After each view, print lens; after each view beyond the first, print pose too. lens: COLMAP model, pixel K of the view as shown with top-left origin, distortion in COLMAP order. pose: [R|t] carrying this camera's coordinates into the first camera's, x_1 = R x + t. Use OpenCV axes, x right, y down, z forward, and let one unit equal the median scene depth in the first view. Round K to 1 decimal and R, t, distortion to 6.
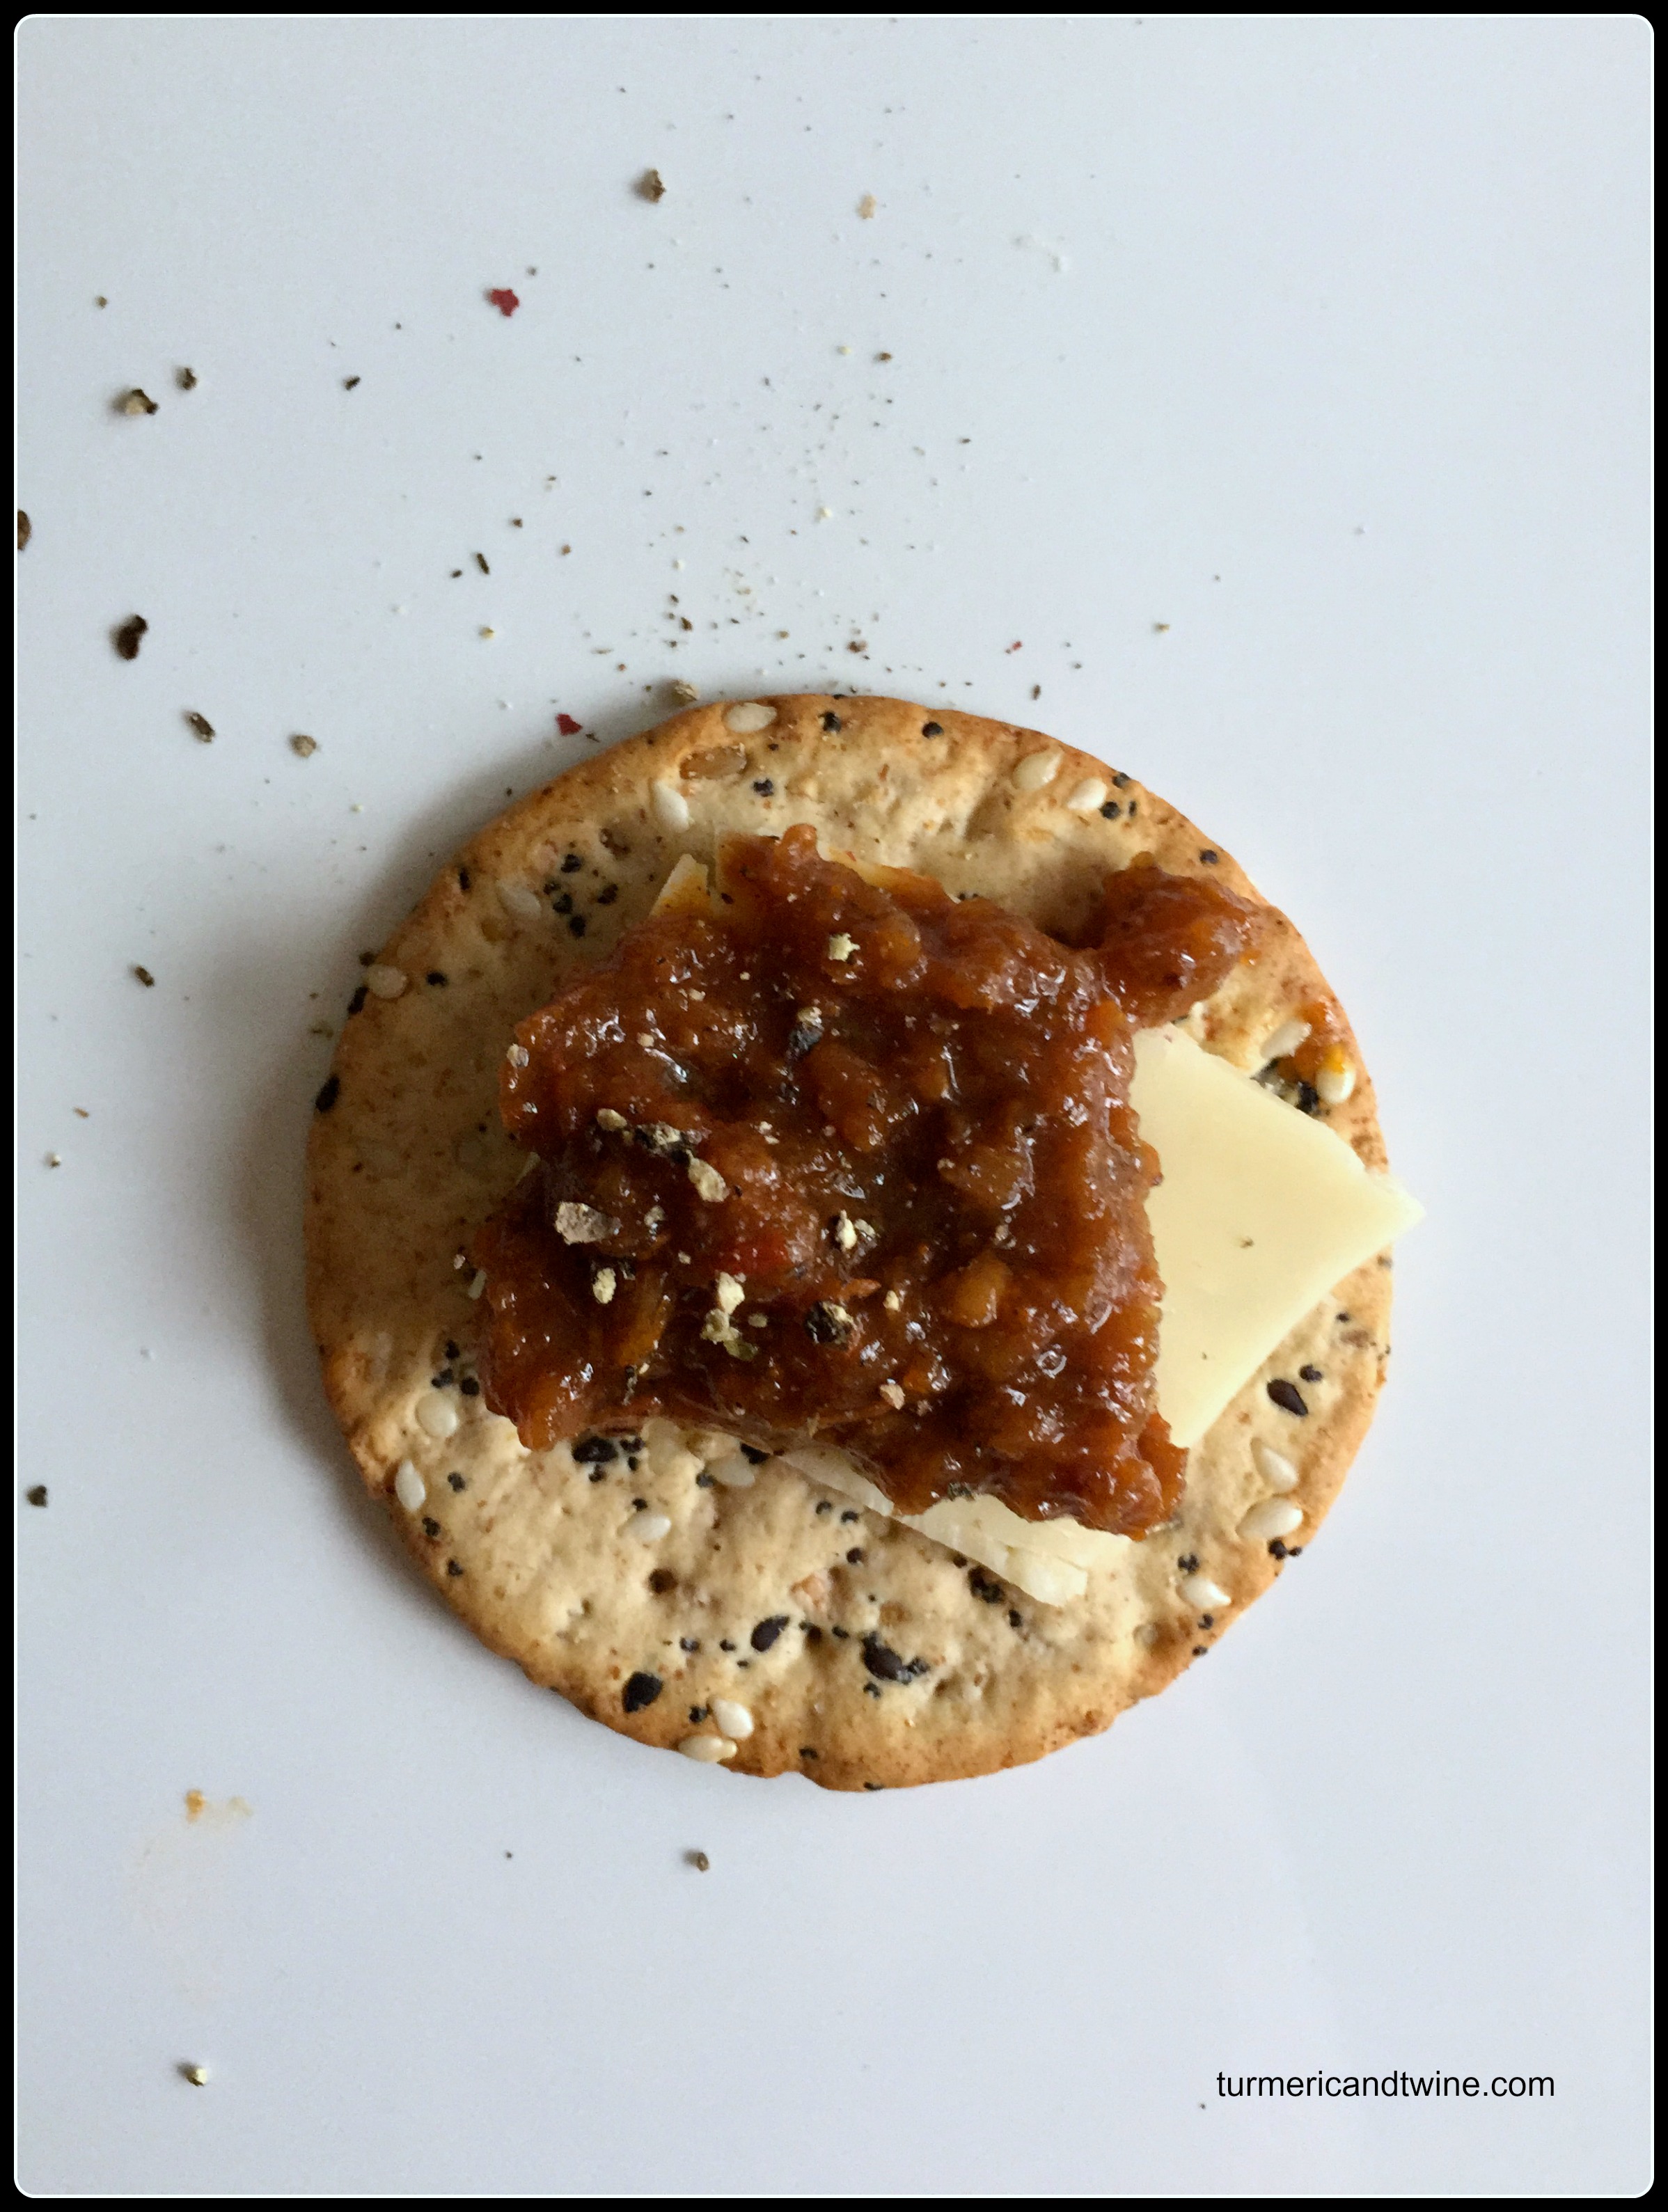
lens RADIAL K [[1844.6, 0, 834.0], [0, 1844.6, 1106.0], [0, 0, 1]] dist [0.054629, 0.000447]
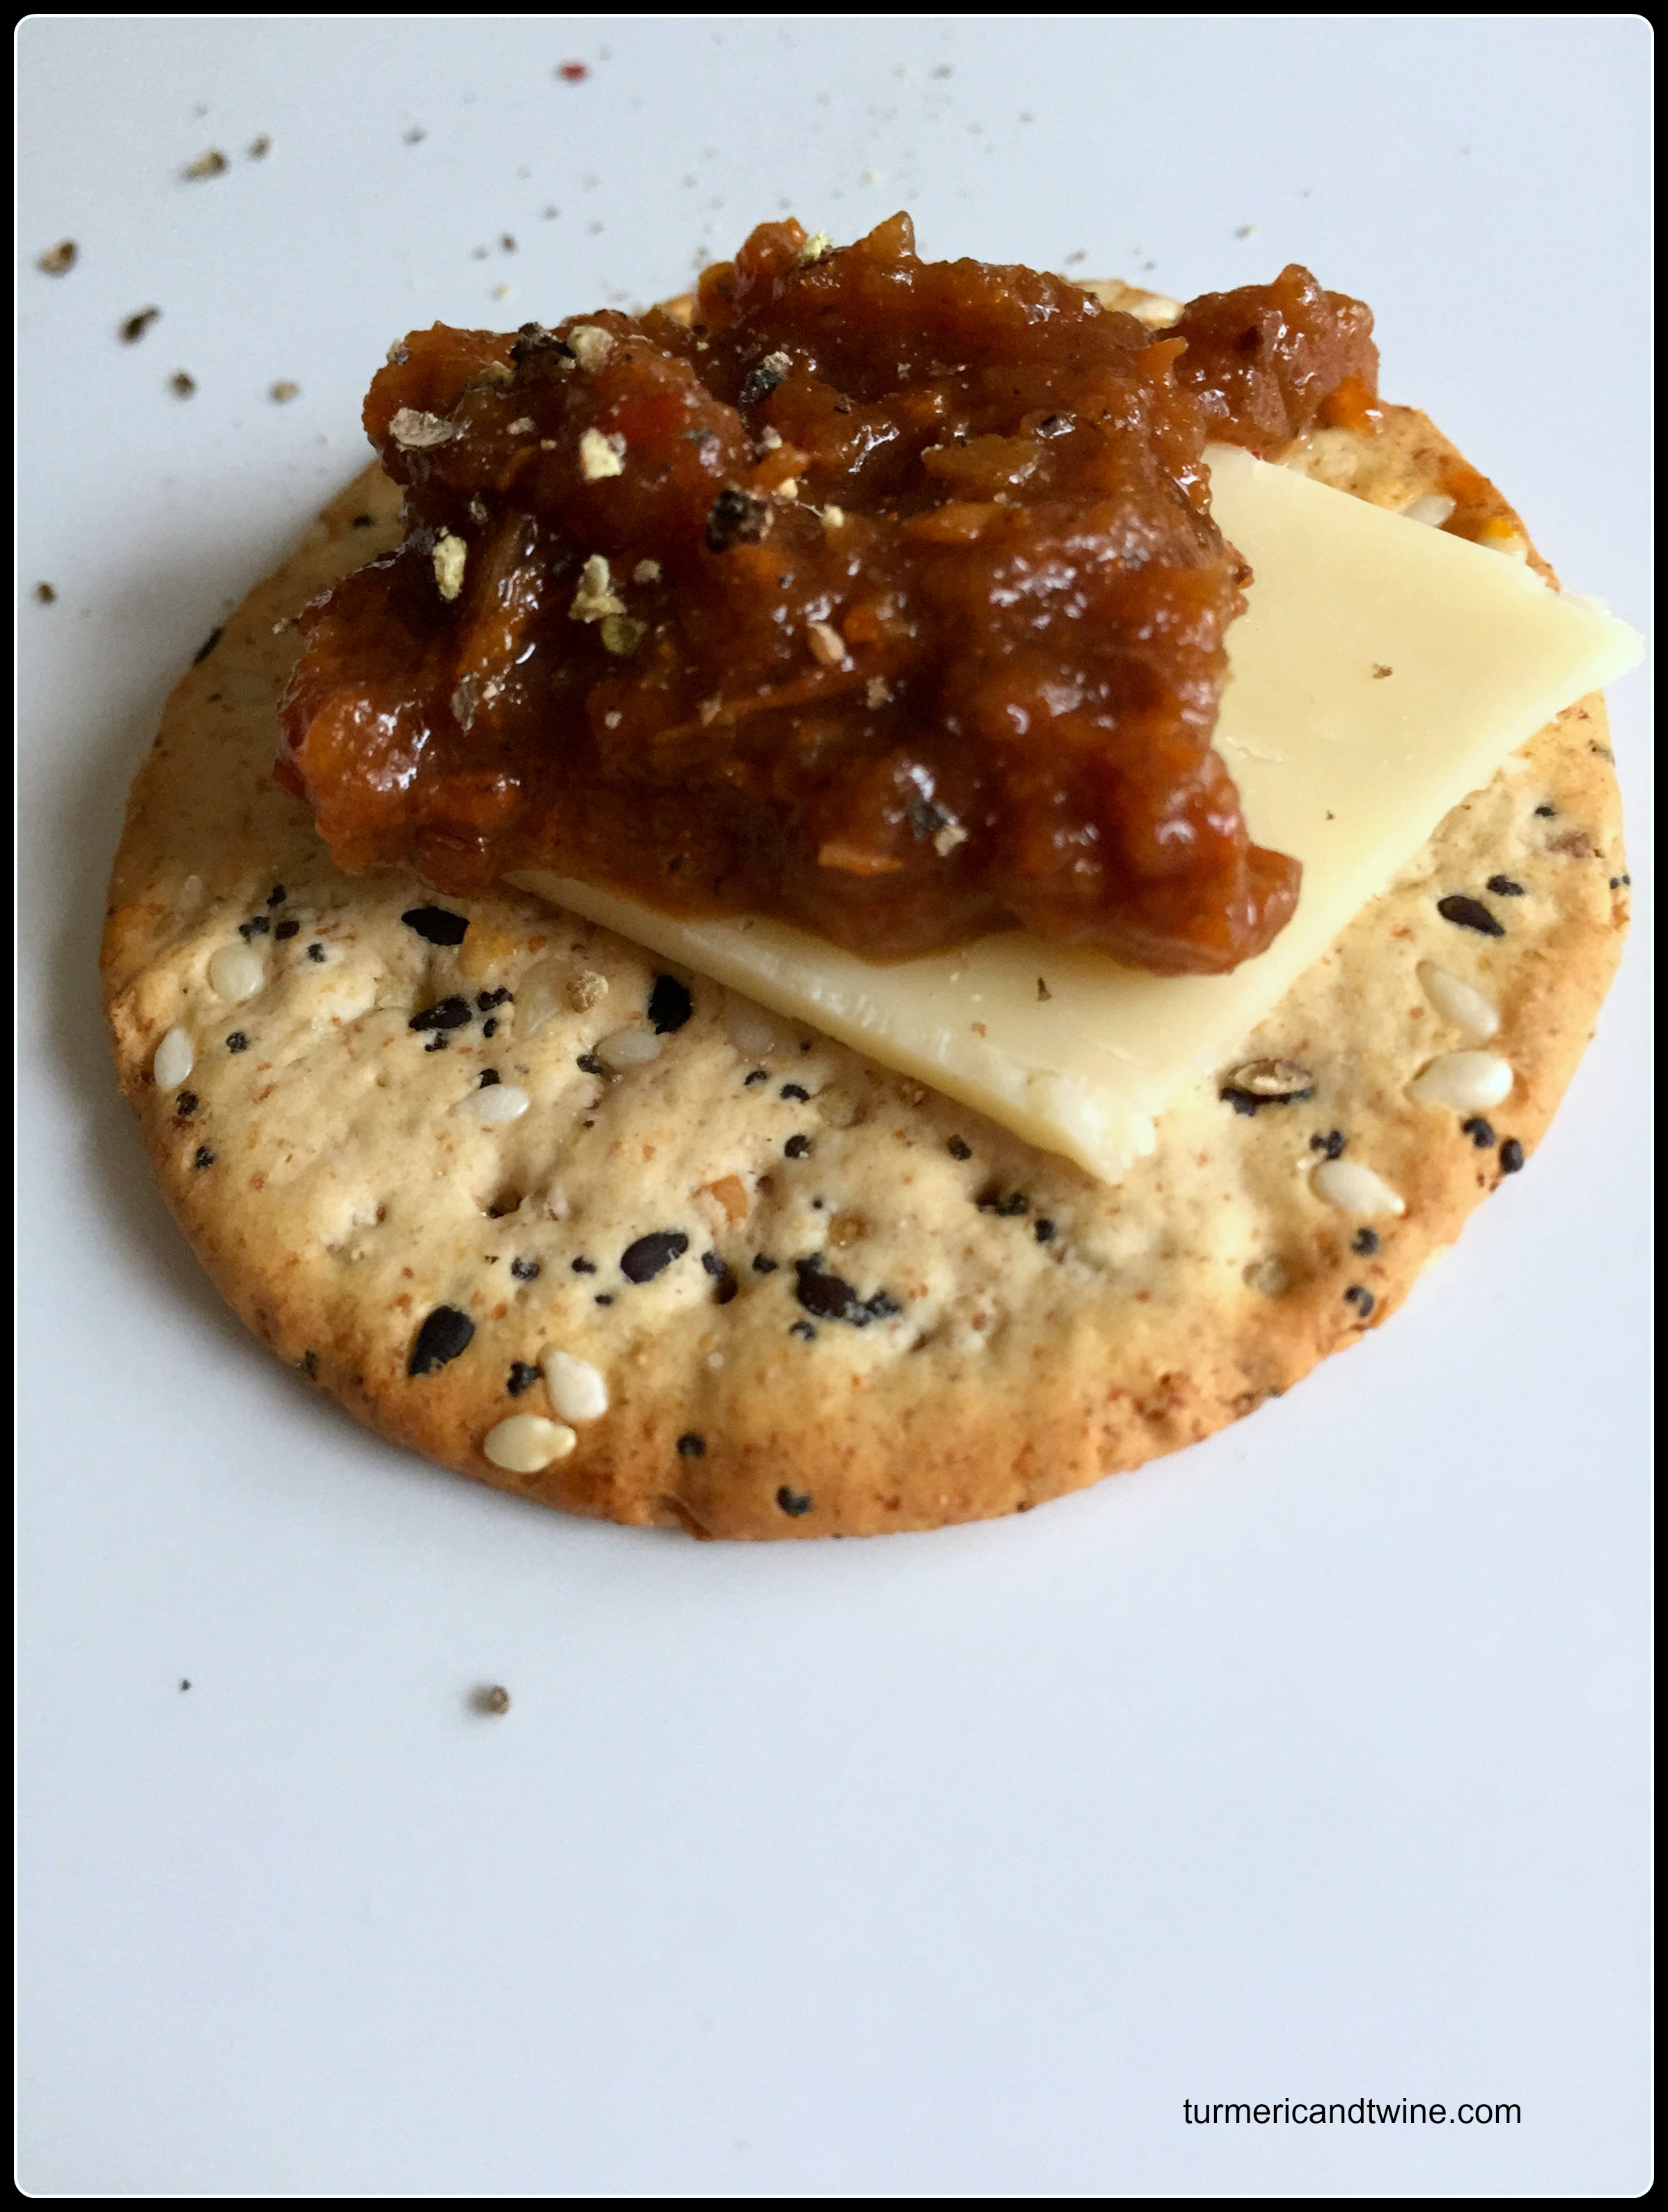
lens RADIAL K [[1901.8, 0, 834.0], [0, 1901.8, 1106.0], [0, 0, 1]] dist [0.042405, -0.003907]
pose [[0.990073, 0.013407, -0.139913, 0.116350], [-0.086099, 0.844661, -0.528332, 0.579795], [0.111096, 0.535133, 0.837431, 0.441591]]
